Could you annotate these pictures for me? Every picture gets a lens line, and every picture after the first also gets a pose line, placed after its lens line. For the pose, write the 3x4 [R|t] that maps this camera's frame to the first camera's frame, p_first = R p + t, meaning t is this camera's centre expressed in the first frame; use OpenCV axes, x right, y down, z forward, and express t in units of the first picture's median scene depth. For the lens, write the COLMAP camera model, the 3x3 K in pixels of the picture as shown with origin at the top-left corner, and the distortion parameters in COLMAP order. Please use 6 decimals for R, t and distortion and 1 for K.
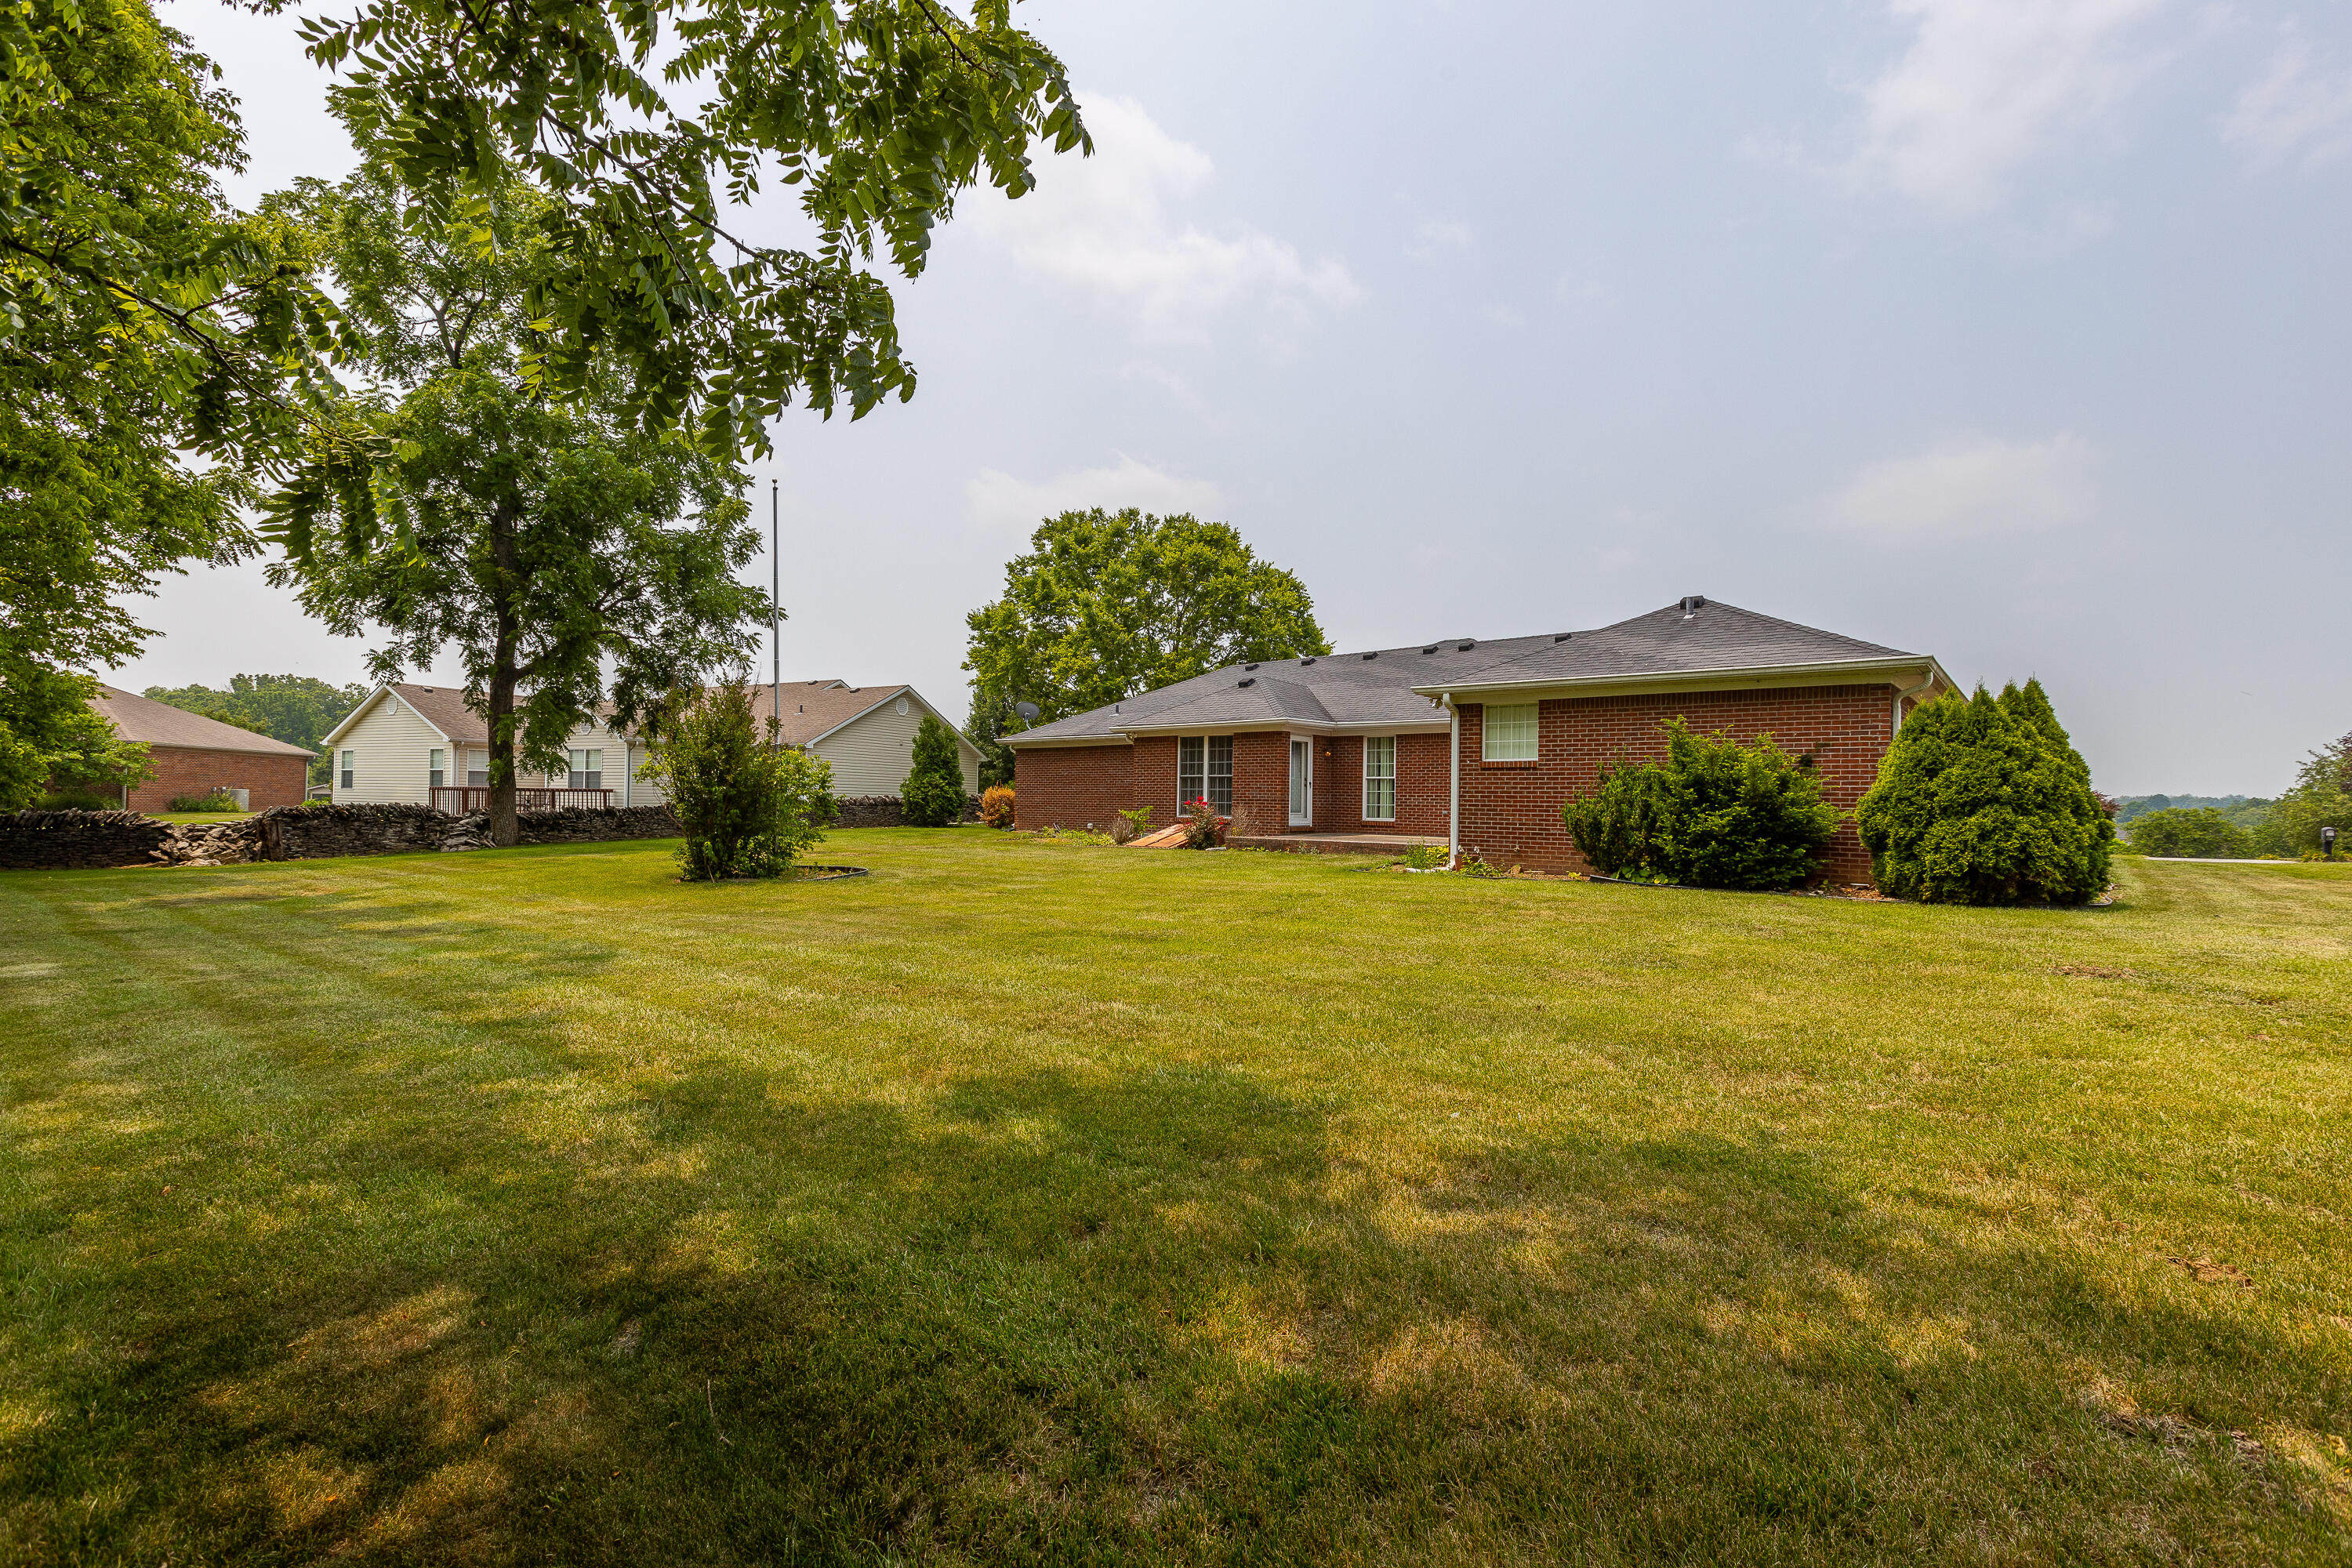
lens RADIAL K [[1096.5, 0, 1176.0], [0, 1096.5, 784.0], [0, 0, 1]] dist [-0.015993, 0.000249]
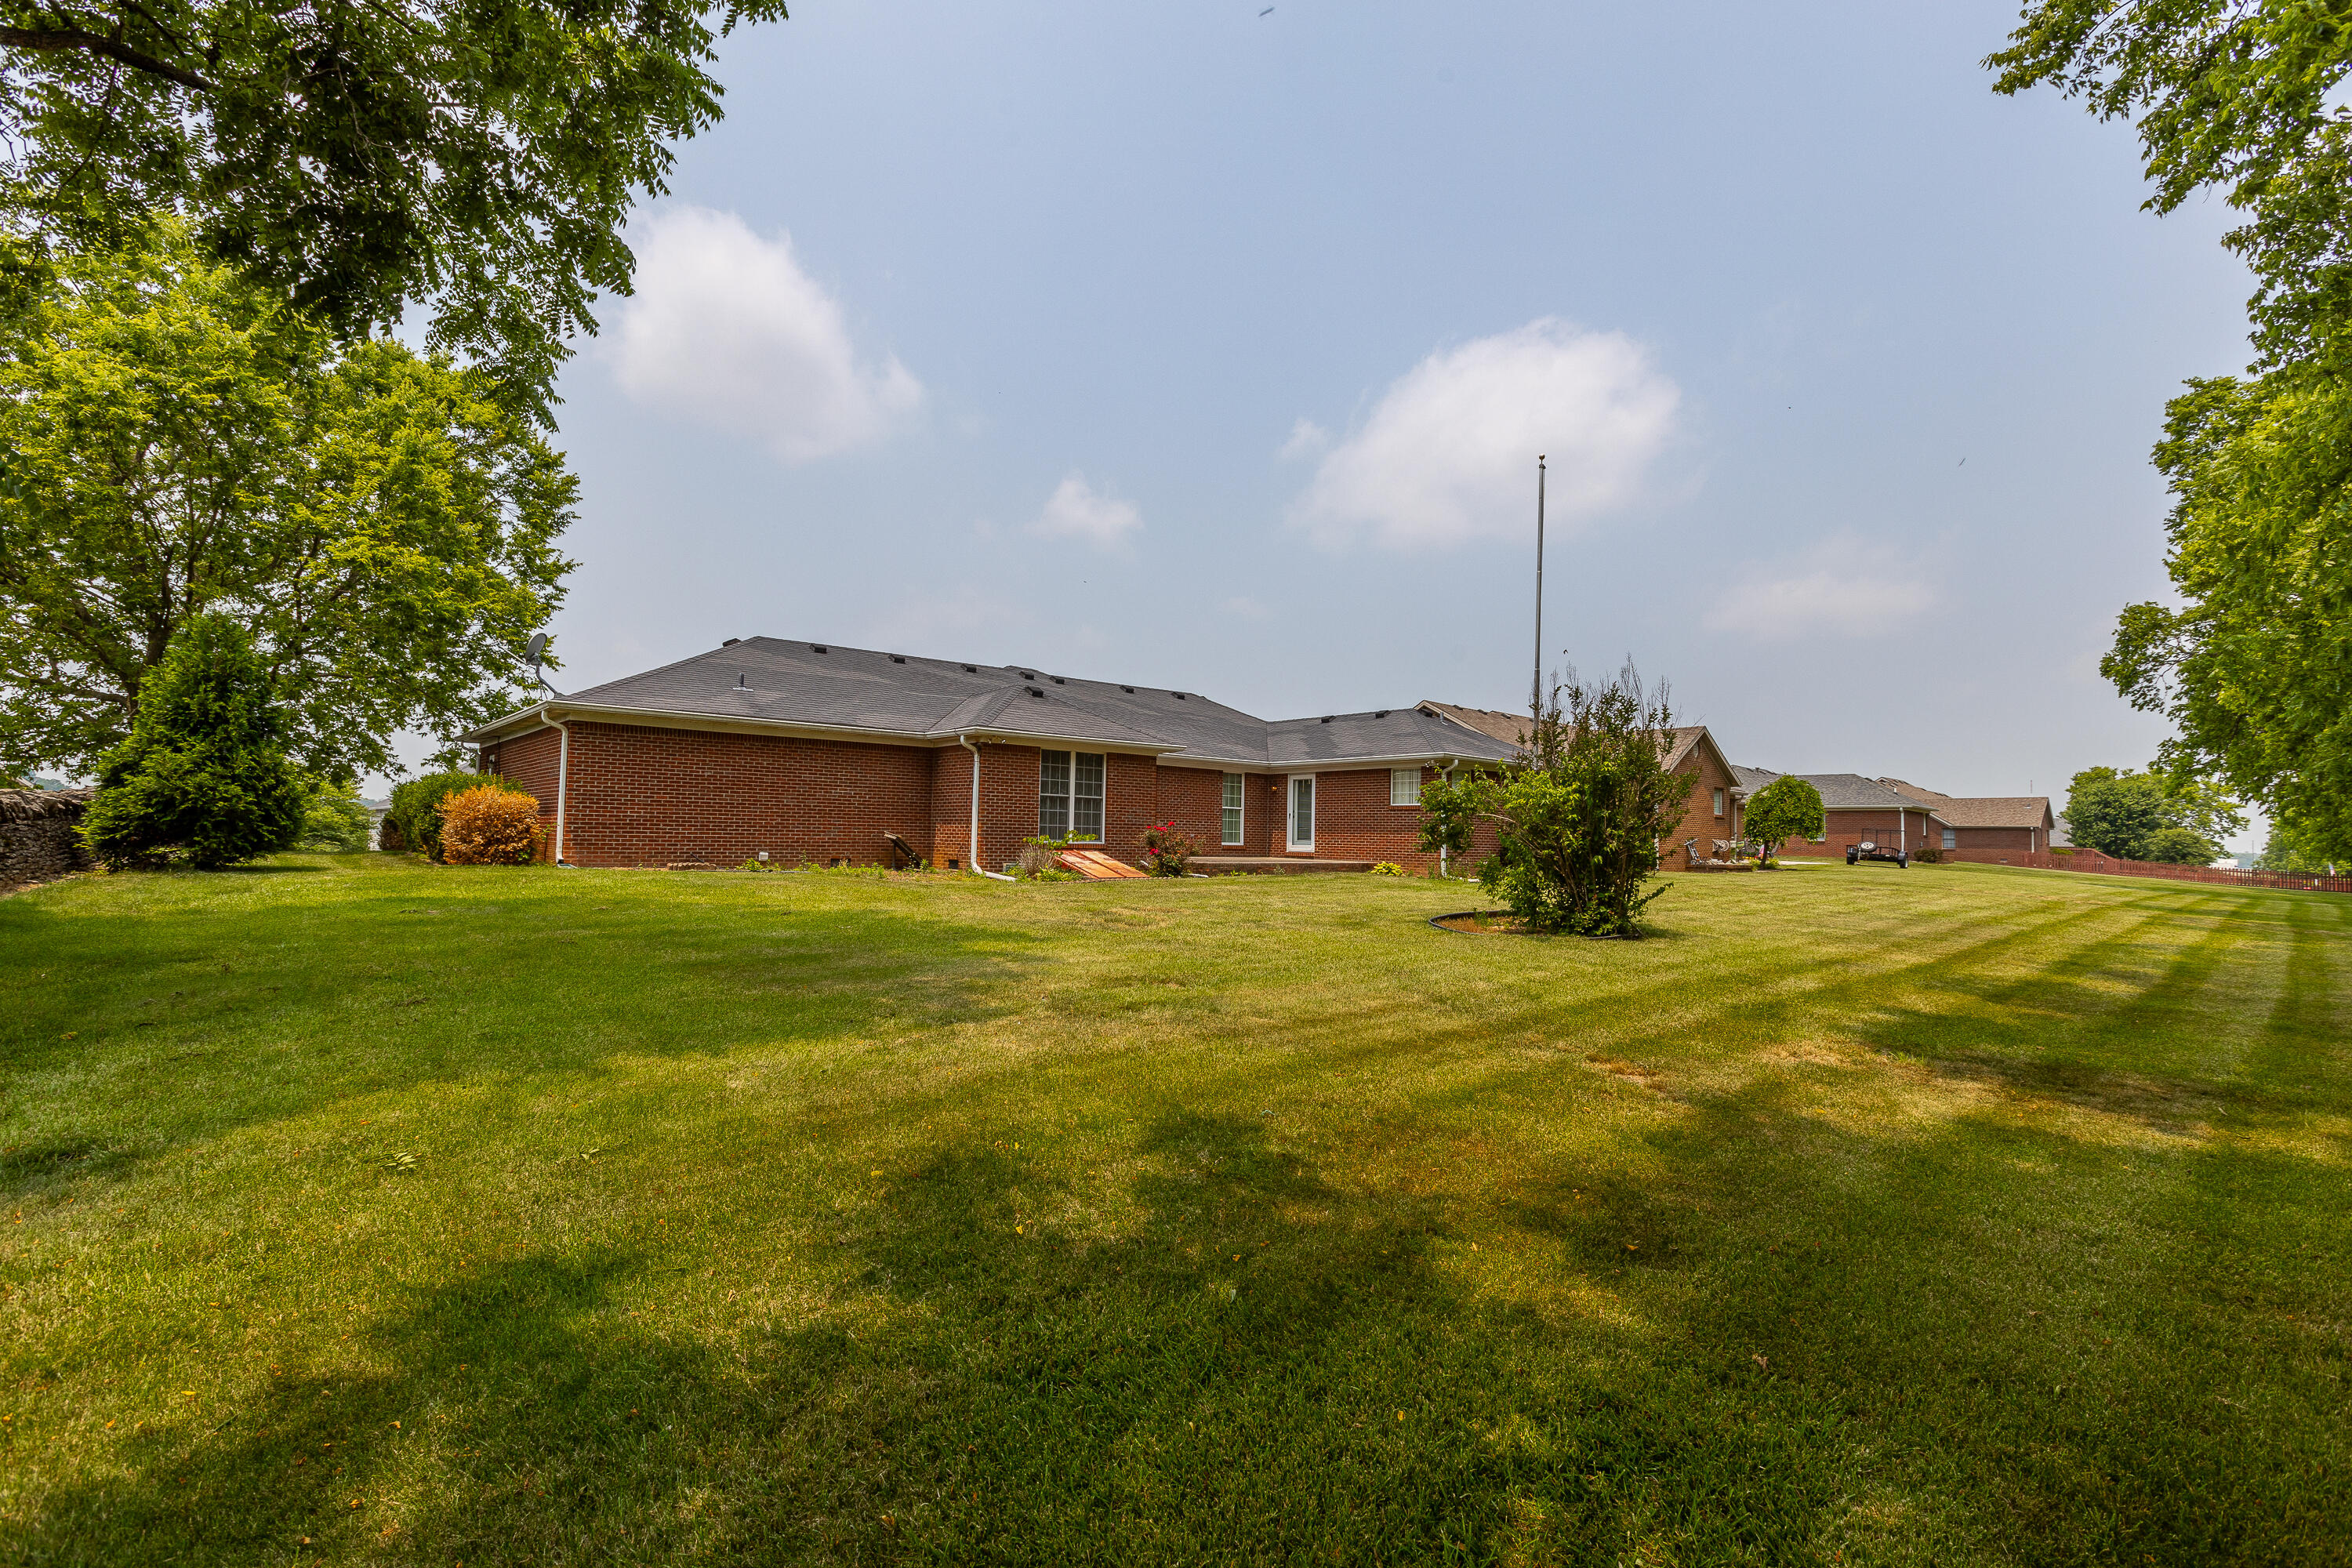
lens RADIAL K [[1096.5, 0, 1176.0], [0, 1096.5, 784.0], [0, 0, 1]] dist [-0.015993, 0.000249]
pose [[0.013317, 0.044811, 0.998907, -1.009989], [-0.028585, 0.998604, -0.044417, 0.023657], [-0.999503, -0.027963, 0.014579, 1.047276]]
